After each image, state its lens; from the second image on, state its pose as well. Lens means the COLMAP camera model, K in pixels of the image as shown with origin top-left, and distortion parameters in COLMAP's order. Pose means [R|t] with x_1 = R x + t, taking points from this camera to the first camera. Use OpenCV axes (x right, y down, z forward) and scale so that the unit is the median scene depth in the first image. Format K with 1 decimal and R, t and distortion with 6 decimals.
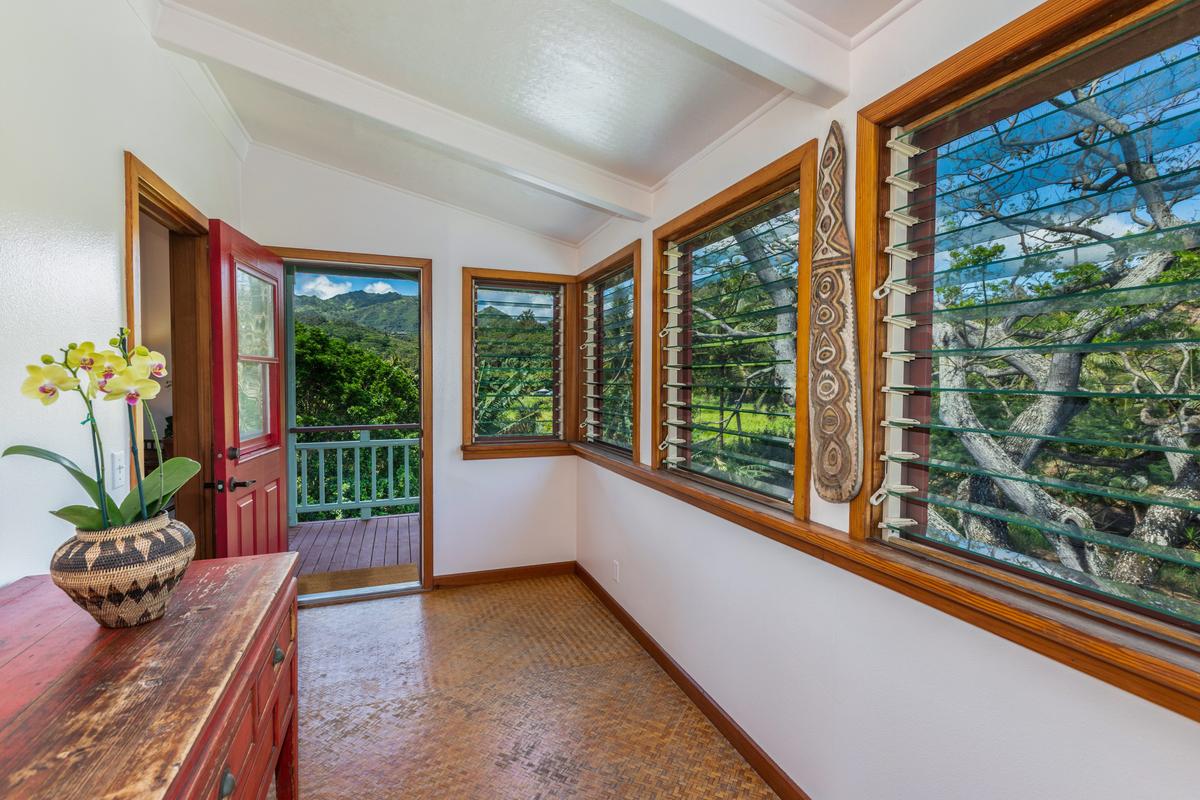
lens RADIAL K [[539.4, 0, 599.4], [0, 539.4, 395.7], [0, 0, 1]] dist [0.003855, 0.000097]
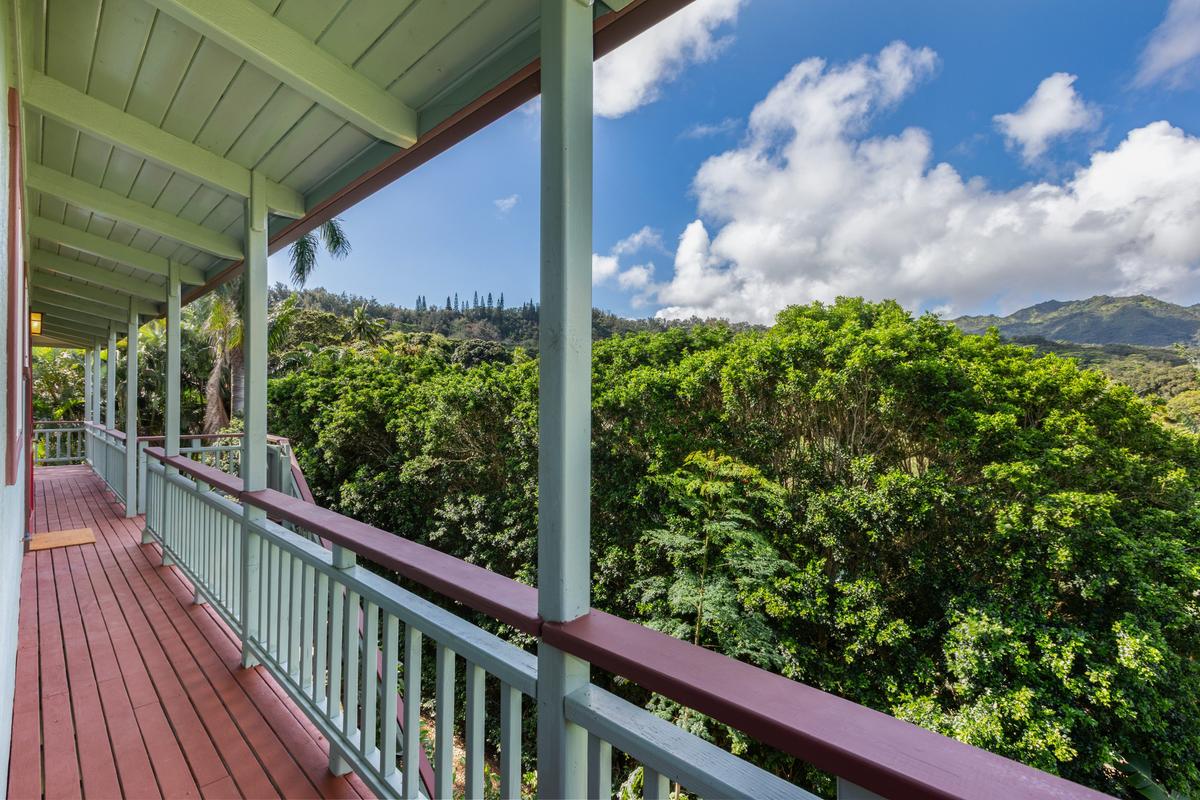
lens RADIAL K [[539.4, 0, 598.4], [0, 539.4, 399.3], [0, 0, 1]] dist [0.003855, 0.000097]
pose [[0.443074, -0.009721, -0.896432, -0.184196], [-0.026839, 0.999349, -0.024103, -0.014651], [0.896083, 0.034739, 0.442525, 0.470657]]
